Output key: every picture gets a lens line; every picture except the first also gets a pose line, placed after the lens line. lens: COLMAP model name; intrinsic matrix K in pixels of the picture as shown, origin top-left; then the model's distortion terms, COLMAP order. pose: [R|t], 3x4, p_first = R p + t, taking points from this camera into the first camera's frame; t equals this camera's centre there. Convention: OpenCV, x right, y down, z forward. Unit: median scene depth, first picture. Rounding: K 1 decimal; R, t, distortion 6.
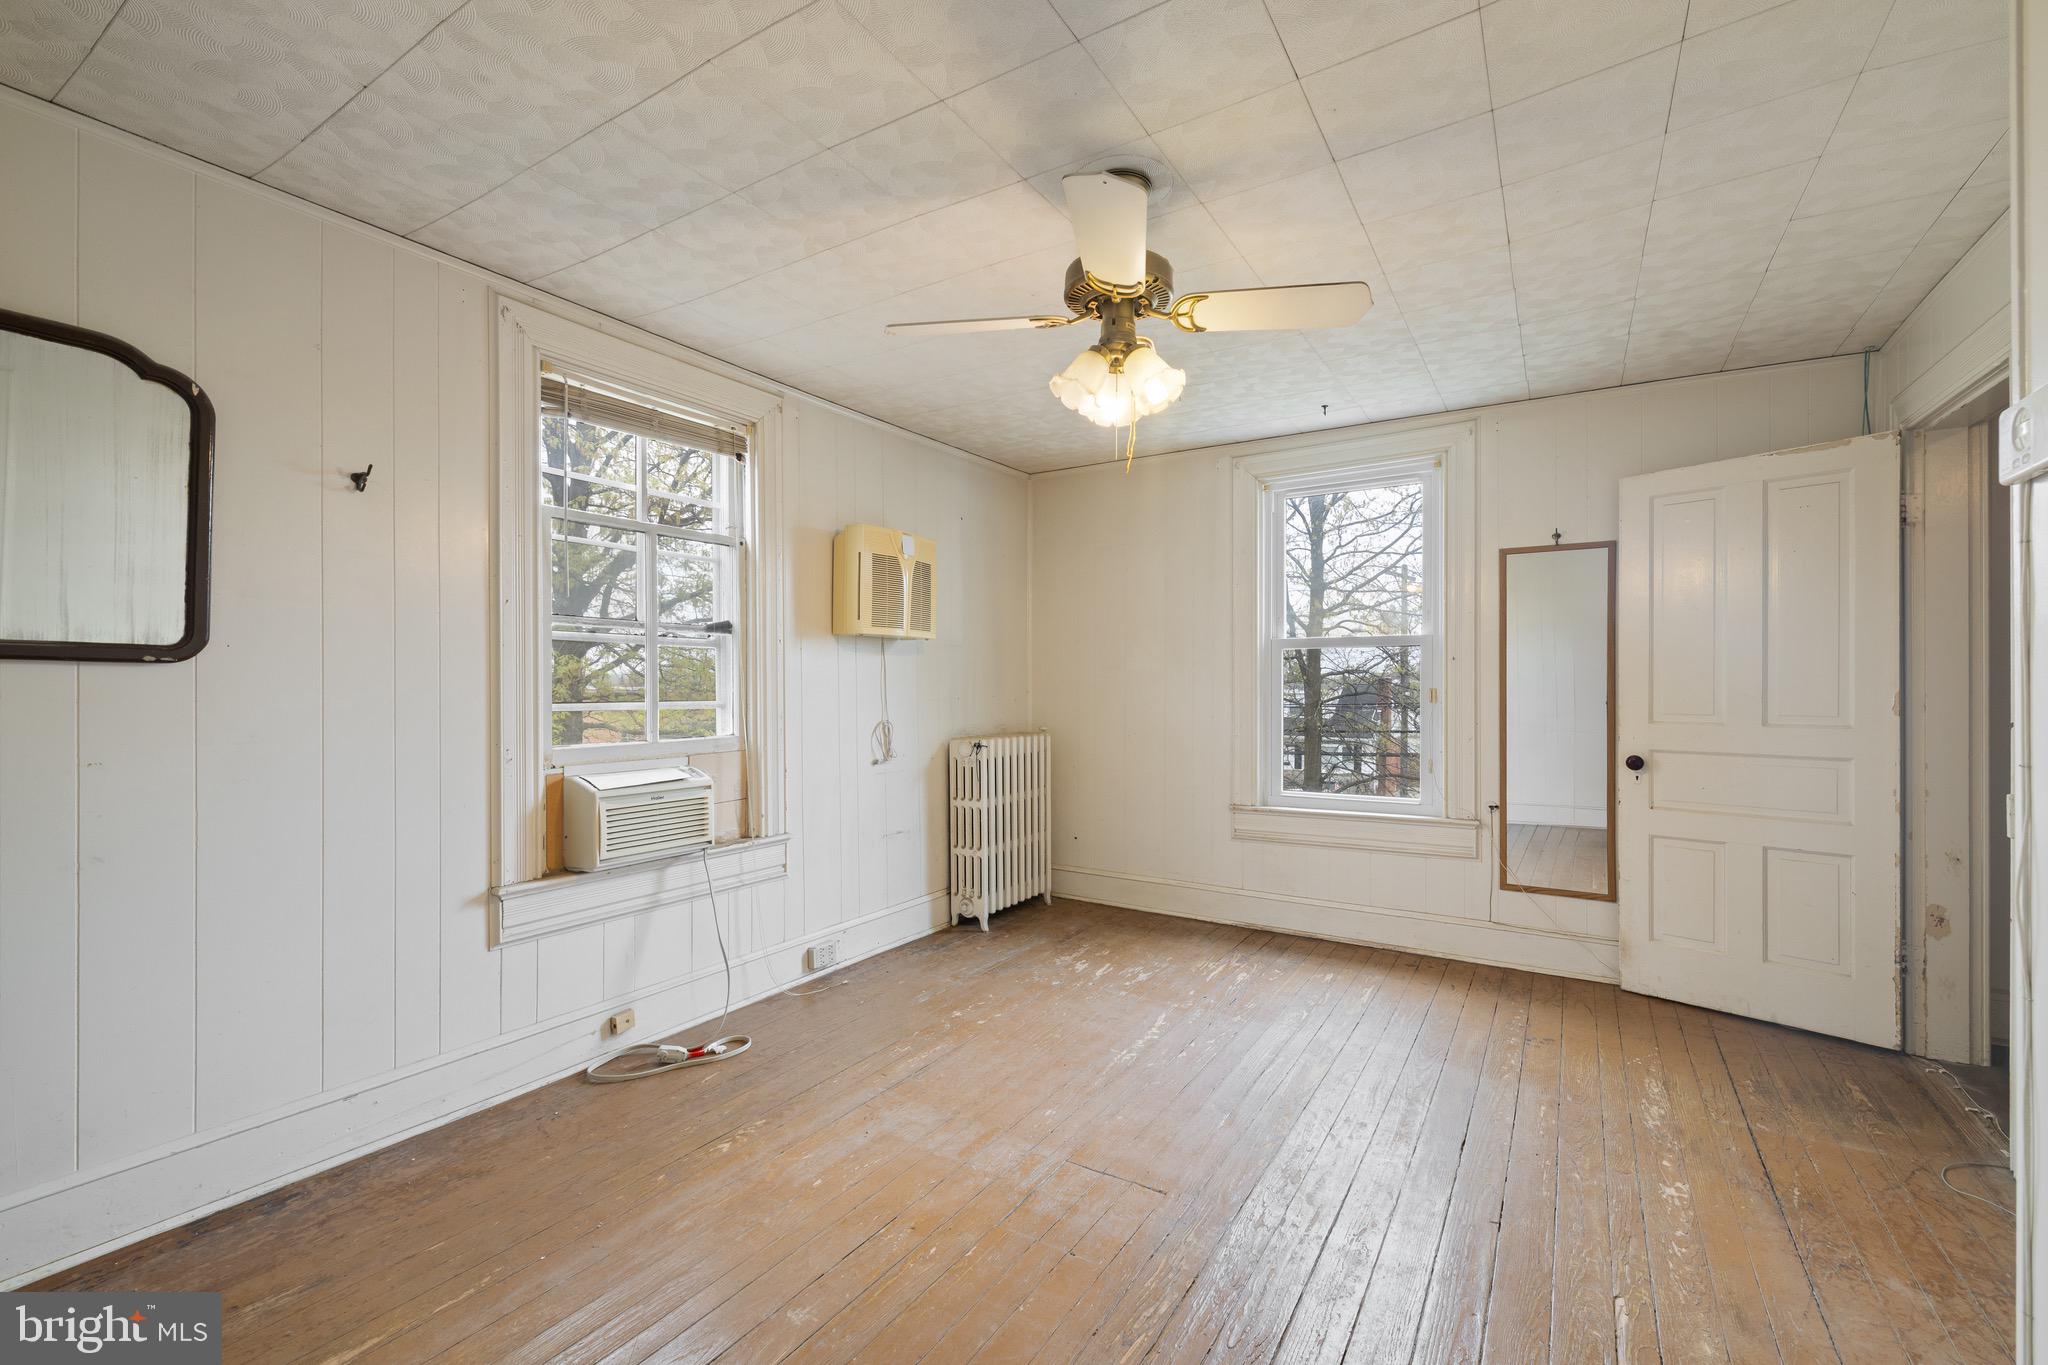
lens RADIAL K [[868.9, 0, 1036.1], [0, 868.9, 683.7], [0, 0, 1]] dist [-0.002081, 0.001588]
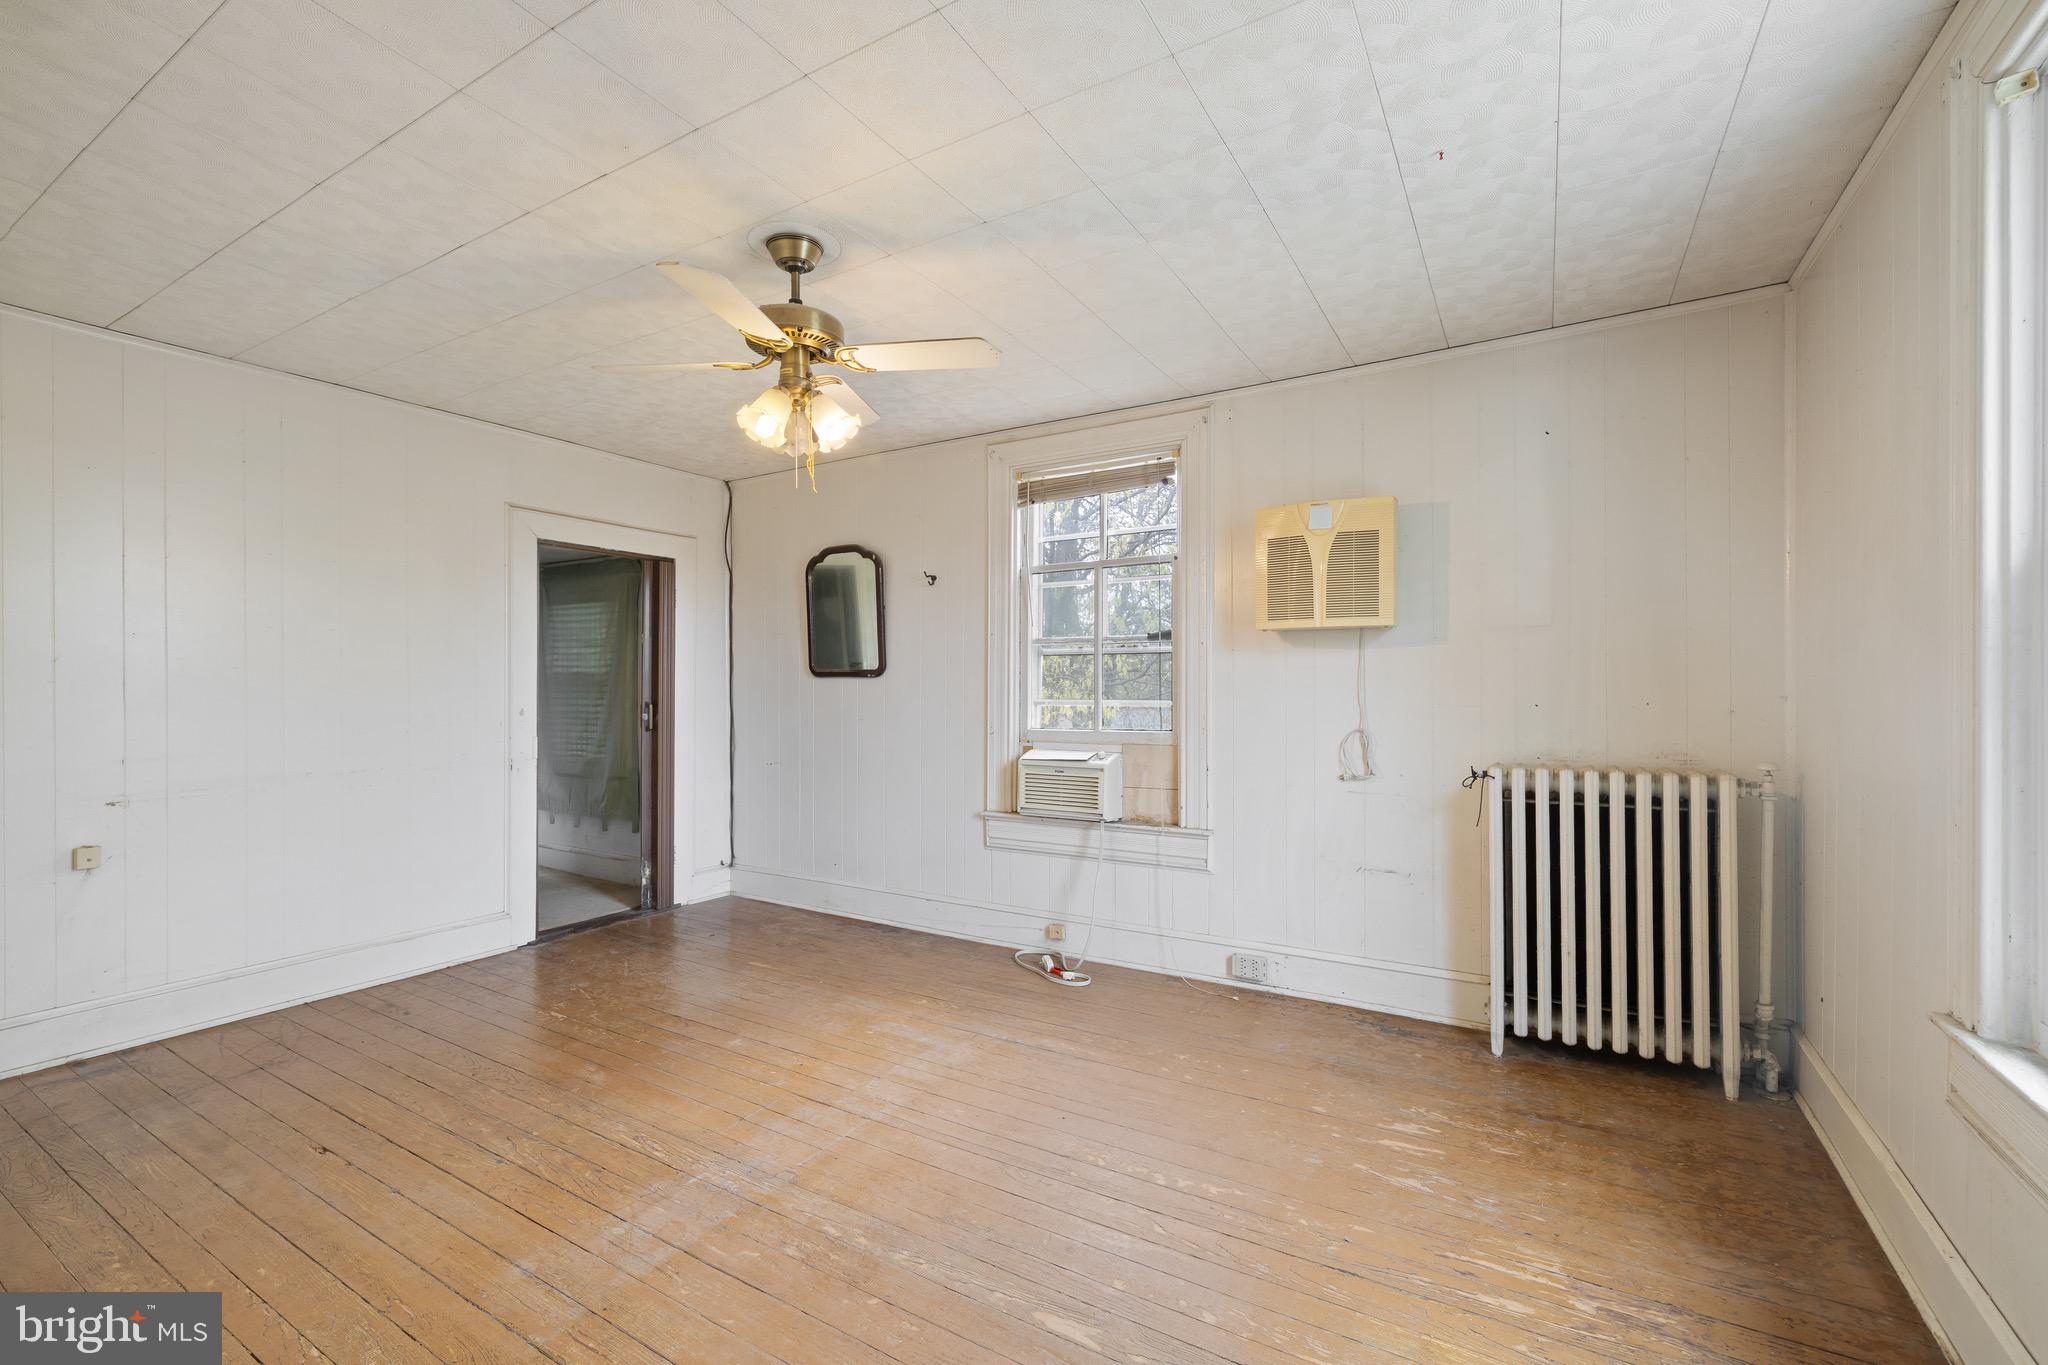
lens RADIAL K [[868.9, 0, 1031.5], [0, 868.9, 693.8], [0, 0, 1]] dist [-0.002081, 0.001588]
pose [[0.014987, 0.008281, -0.999853, 0.687740], [0.003001, 0.999961, 0.008327, 0.000875], [0.999883, -0.003125, 0.014961, 0.721898]]
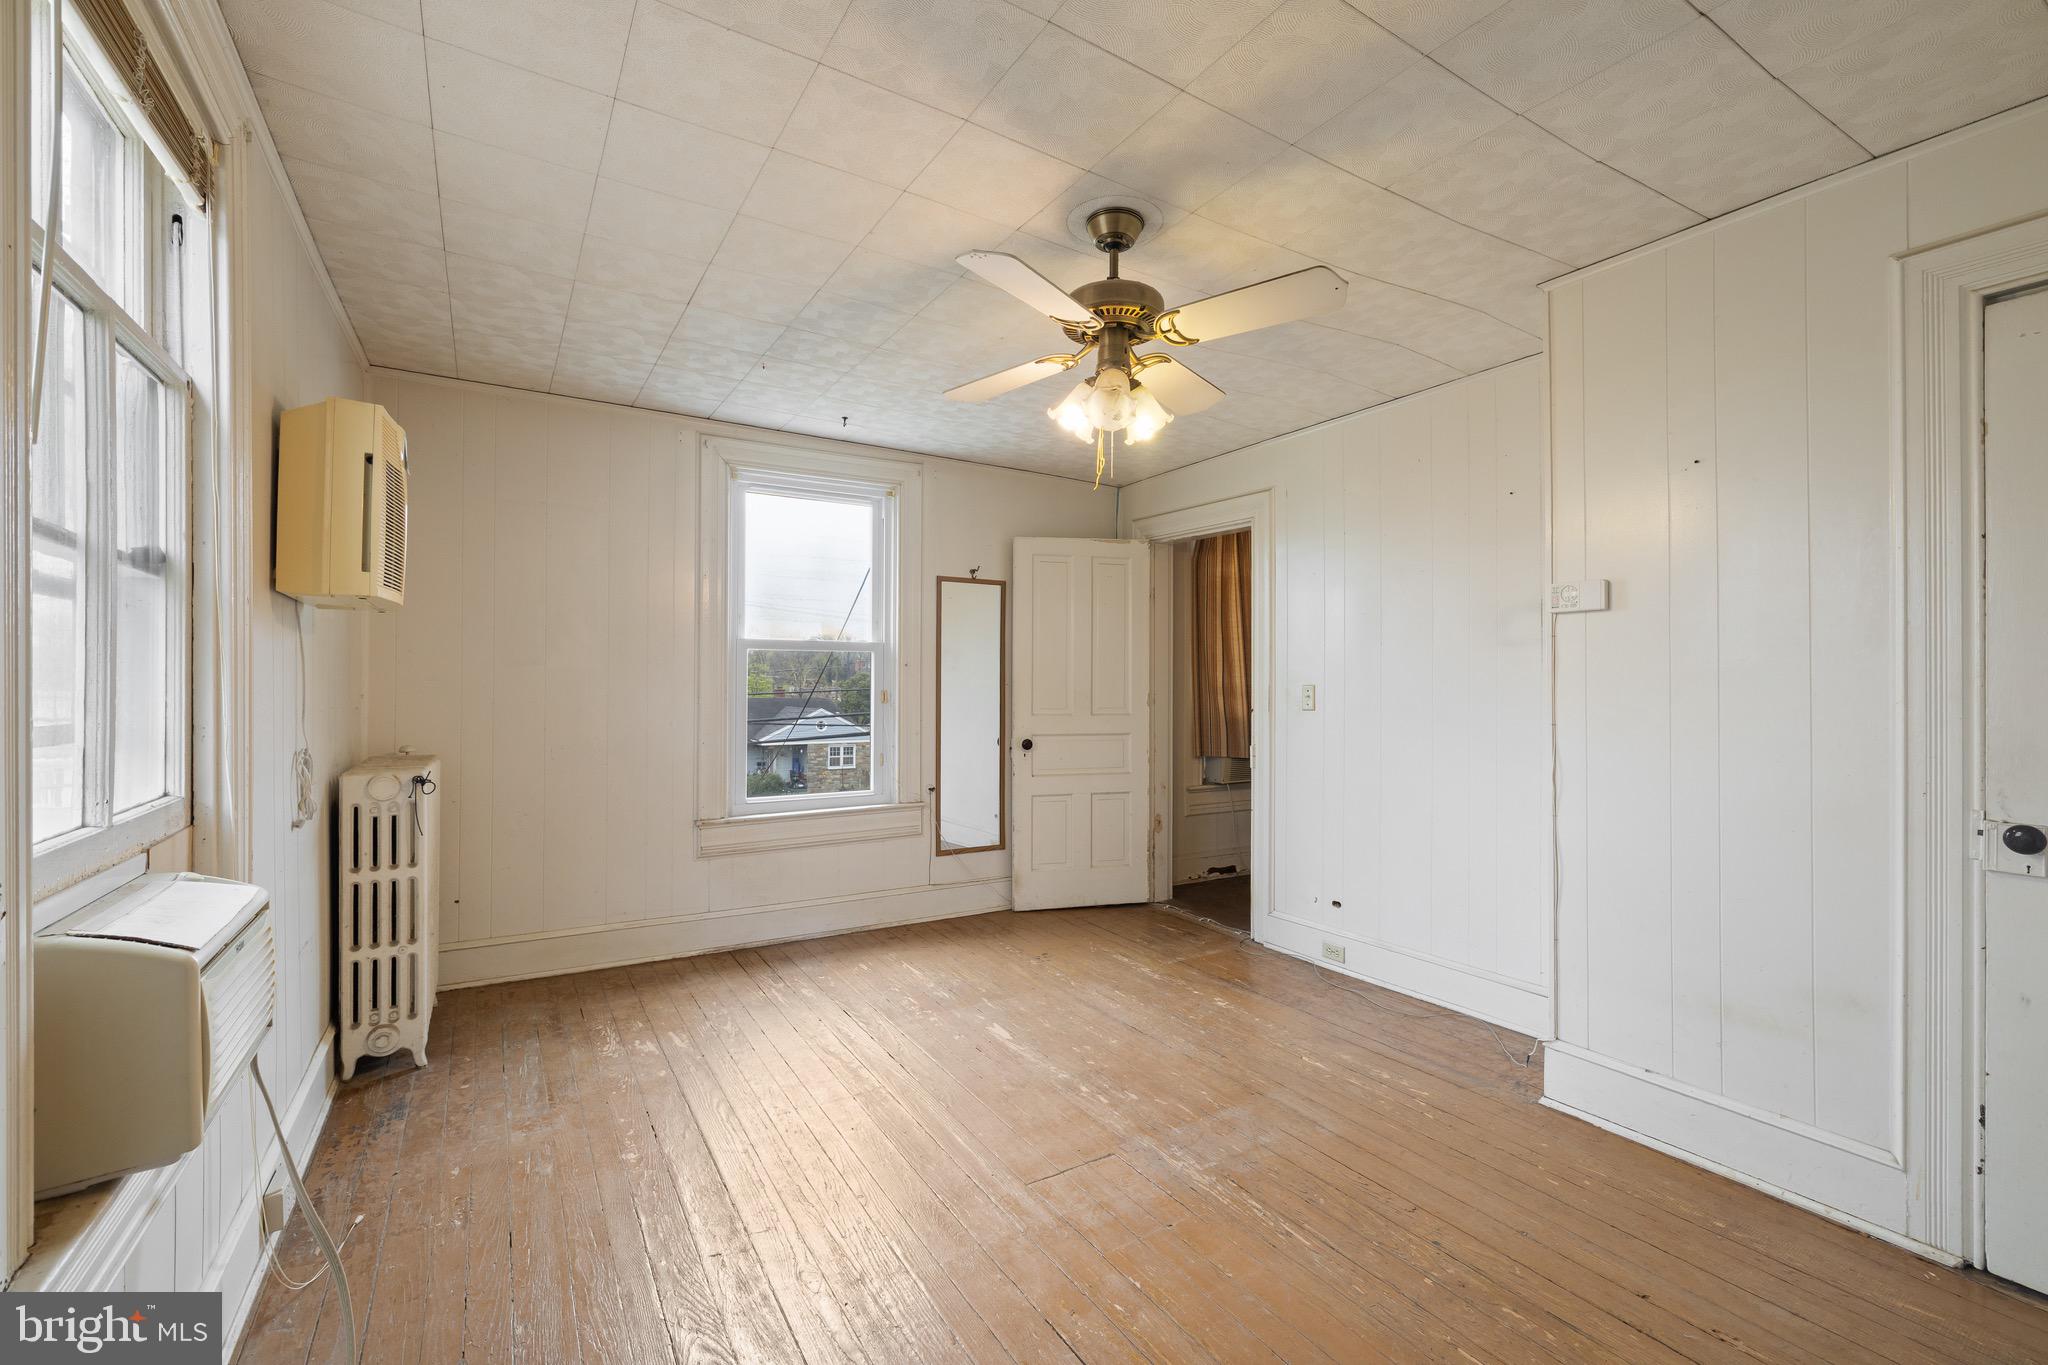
lens RADIAL K [[868.9, 0, 1040.7], [0, 868.9, 683.0], [0, 0, 1]] dist [-0.002081, 0.001588]
pose [[0.439633, 0.005363, 0.898162, -0.501704], [-0.006609, 0.999974, -0.002736, -0.002944], [-0.898153, -0.004733, 0.439657, 0.342482]]
